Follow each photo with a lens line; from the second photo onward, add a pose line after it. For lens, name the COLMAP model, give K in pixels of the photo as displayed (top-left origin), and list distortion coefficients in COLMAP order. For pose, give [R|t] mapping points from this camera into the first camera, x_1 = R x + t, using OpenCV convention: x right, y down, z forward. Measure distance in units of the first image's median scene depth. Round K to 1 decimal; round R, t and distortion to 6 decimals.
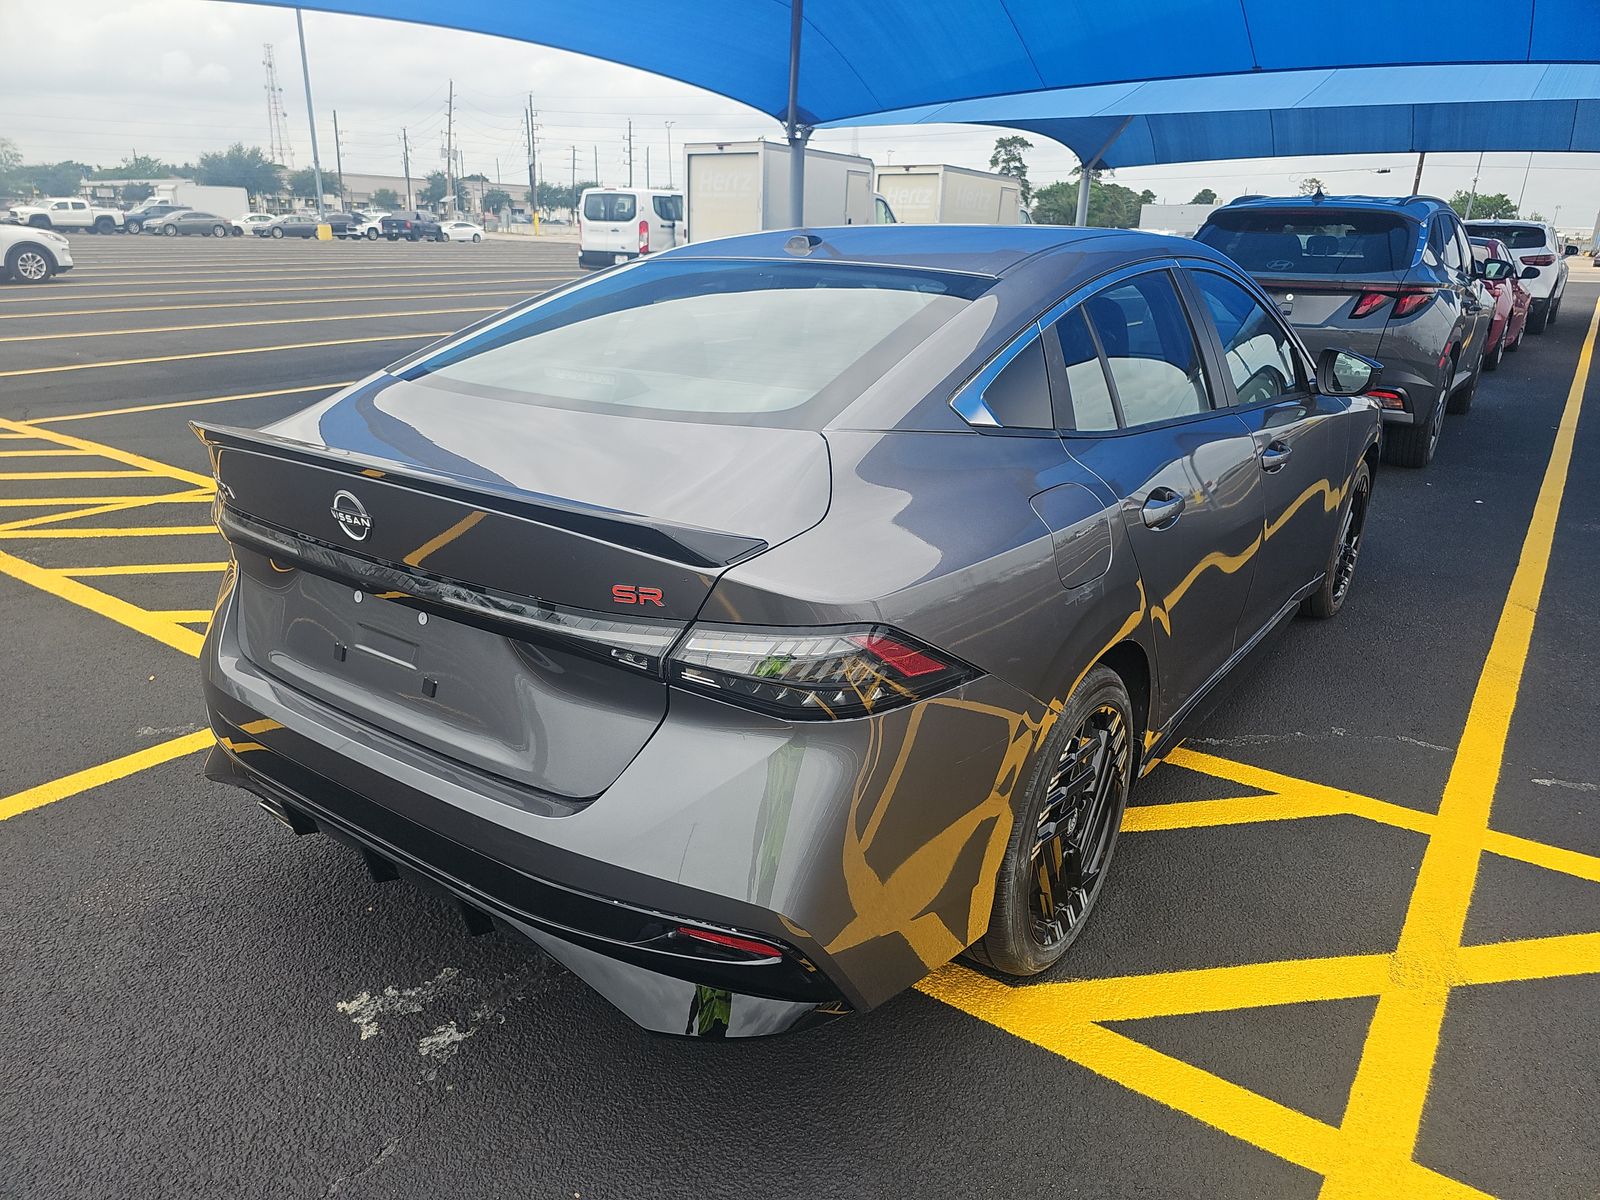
lens RADIAL K [[1026.8, 0, 808.2], [0, 1026.8, 607.2], [0, 0, 1]] dist [0.036440, -0.038048]
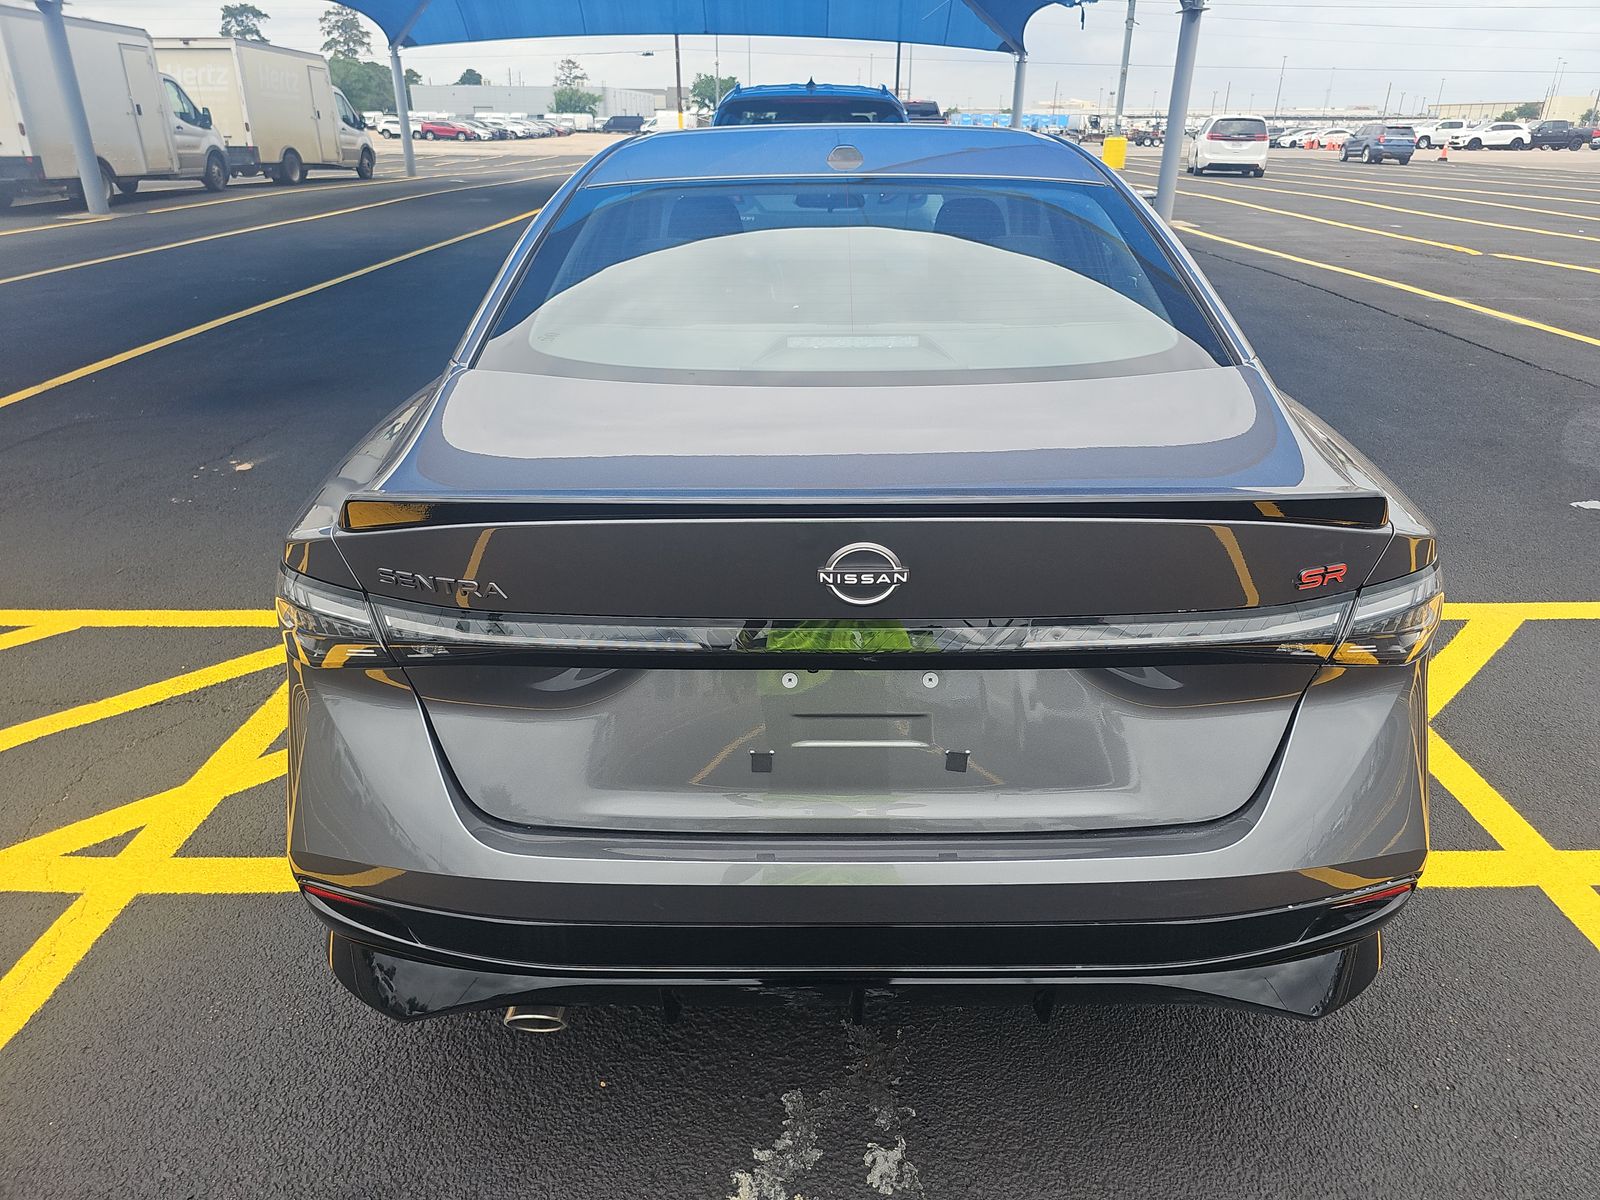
lens RADIAL K [[1026.8, 0, 808.2], [0, 1026.8, 607.2], [0, 0, 1]] dist [0.036440, -0.038048]
pose [[0.817366, -0.259376, 0.514429, -0.673132], [0.209150, 0.965595, 0.154541, -0.146624], [-0.536814, -0.018724, 0.843493, 0.323912]]
